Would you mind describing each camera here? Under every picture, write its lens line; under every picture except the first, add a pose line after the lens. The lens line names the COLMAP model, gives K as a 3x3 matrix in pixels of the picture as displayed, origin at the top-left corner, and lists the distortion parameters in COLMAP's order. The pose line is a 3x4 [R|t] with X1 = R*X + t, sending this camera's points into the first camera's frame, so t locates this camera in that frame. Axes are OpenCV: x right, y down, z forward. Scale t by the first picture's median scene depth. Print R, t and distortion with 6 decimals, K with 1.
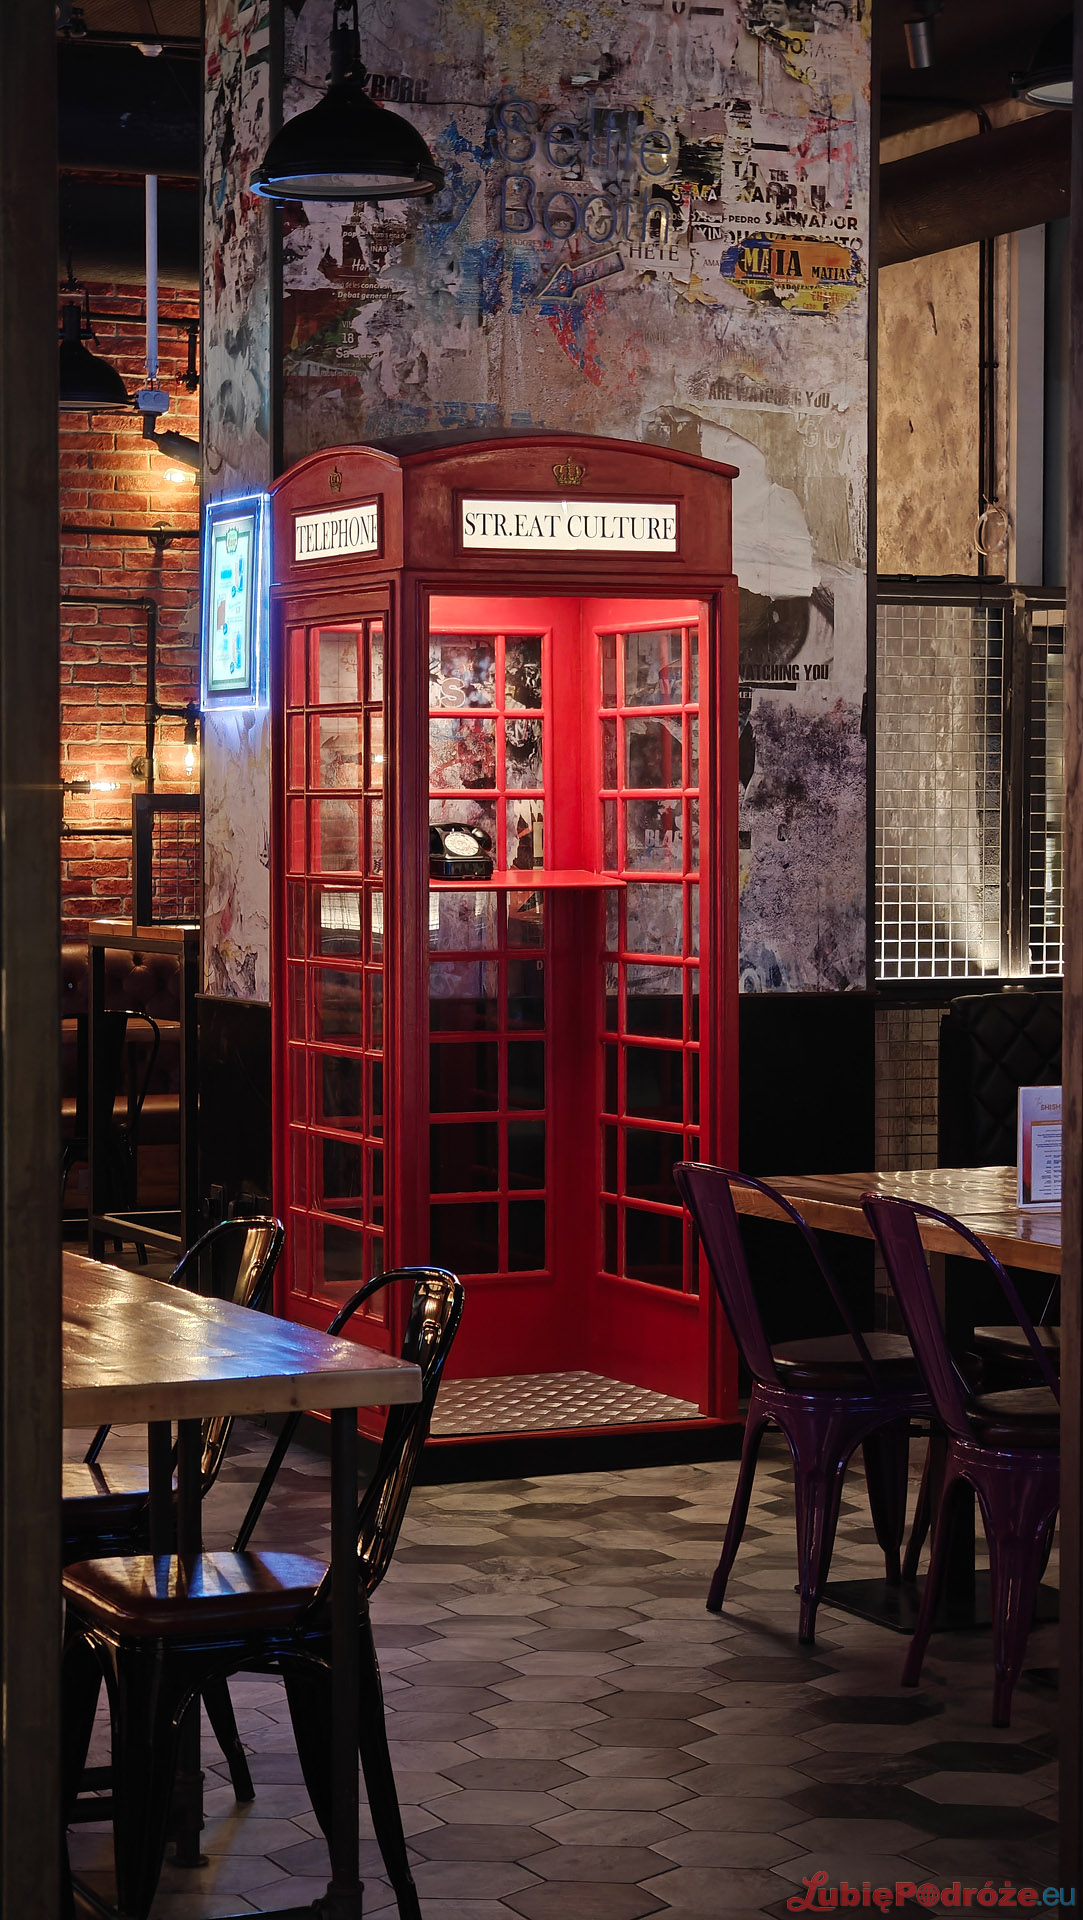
lens RADIAL K [[4176.1, 0, 541.5], [0, 4176.1, 960.0], [0, 0, 1]] dist [0.165753, -0.442126]
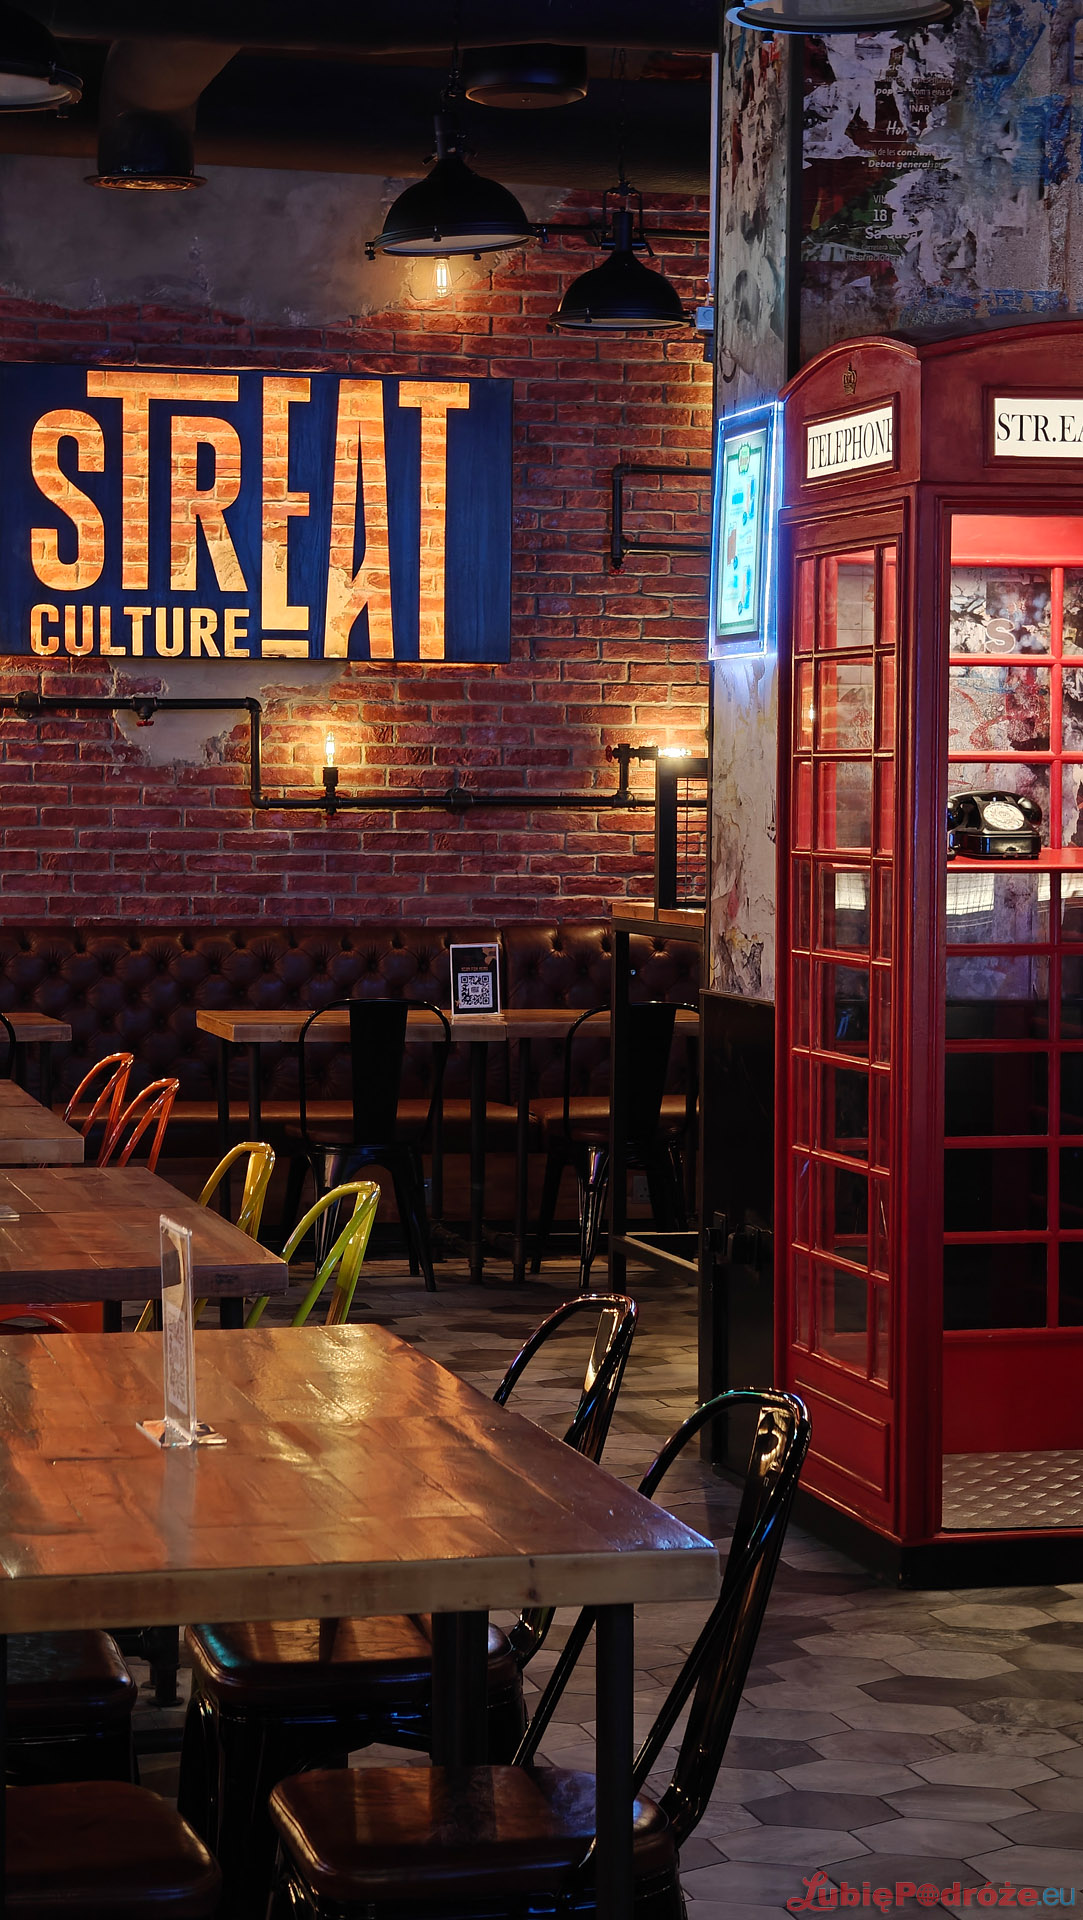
lens RADIAL K [[4176.1, 0, 541.5], [0, 4176.1, 960.0], [0, 0, 1]] dist [0.165753, -0.442126]
pose [[0.985652, 0.012641, -0.168315, 0.030759], [-0.011705, 0.999910, 0.006552, -0.003307], [0.168383, -0.004488, 0.985711, 0.154845]]
